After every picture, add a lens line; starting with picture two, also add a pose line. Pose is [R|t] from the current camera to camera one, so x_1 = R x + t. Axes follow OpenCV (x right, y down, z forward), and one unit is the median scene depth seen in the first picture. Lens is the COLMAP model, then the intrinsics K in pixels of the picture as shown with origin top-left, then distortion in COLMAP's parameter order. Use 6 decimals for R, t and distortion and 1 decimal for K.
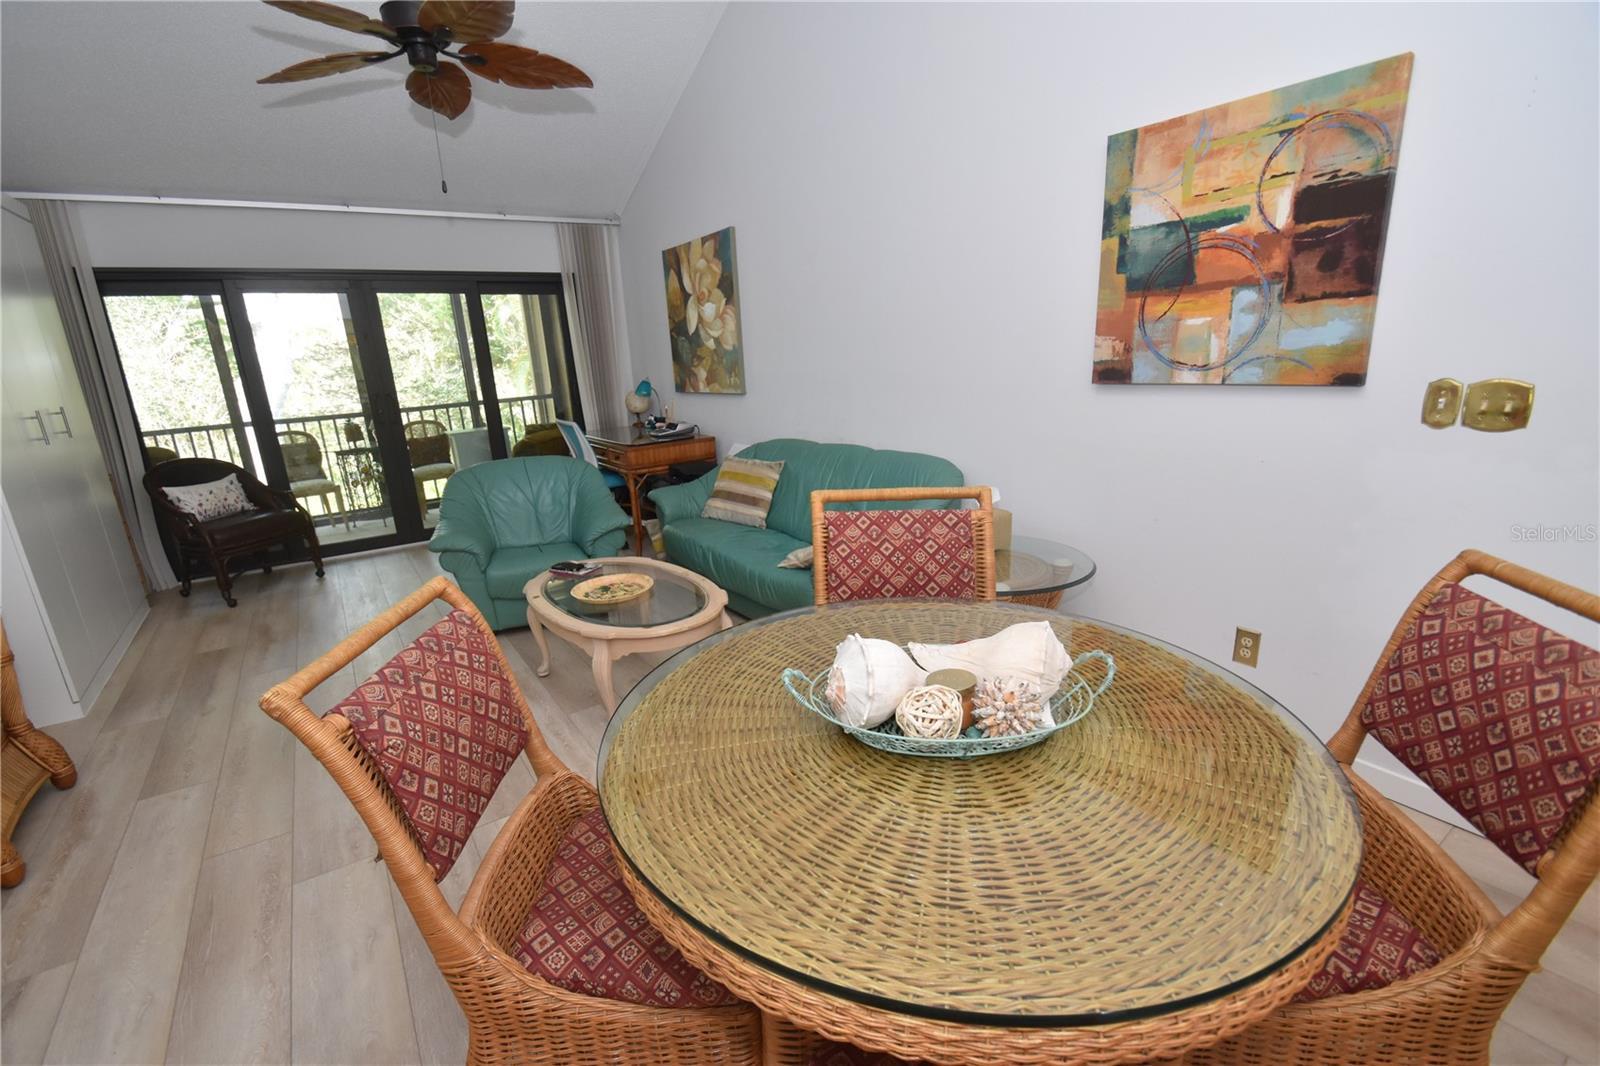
lens RADIAL K [[699.7, 0, 804.6], [0, 699.7, 539.6], [0, 0, 1]] dist [-0.005098, -0.002702]
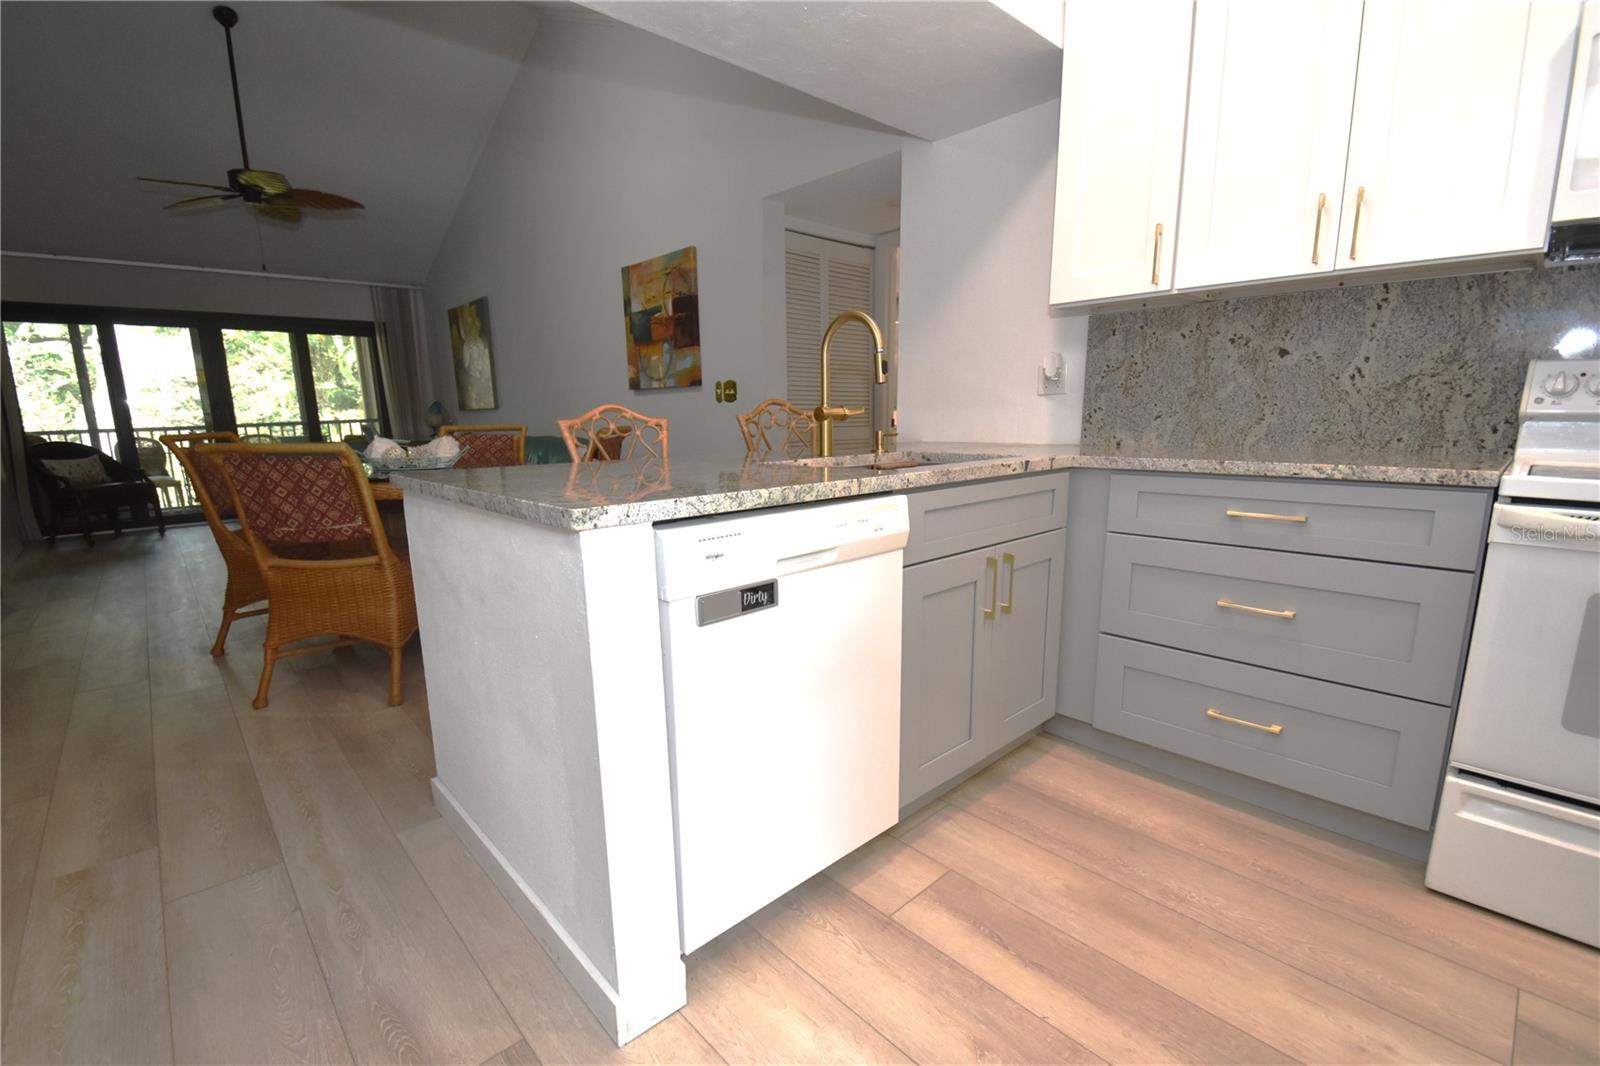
lens RADIAL K [[699.7, 0, 798.3], [0, 699.7, 533.9], [0, 0, 1]] dist [-0.005098, -0.002702]
pose [[0.989322, 0.001797, 0.145736, 0.655625], [0.011154, 0.996058, -0.088005, 0.377510], [-0.145319, 0.088691, 0.985402, -1.011788]]
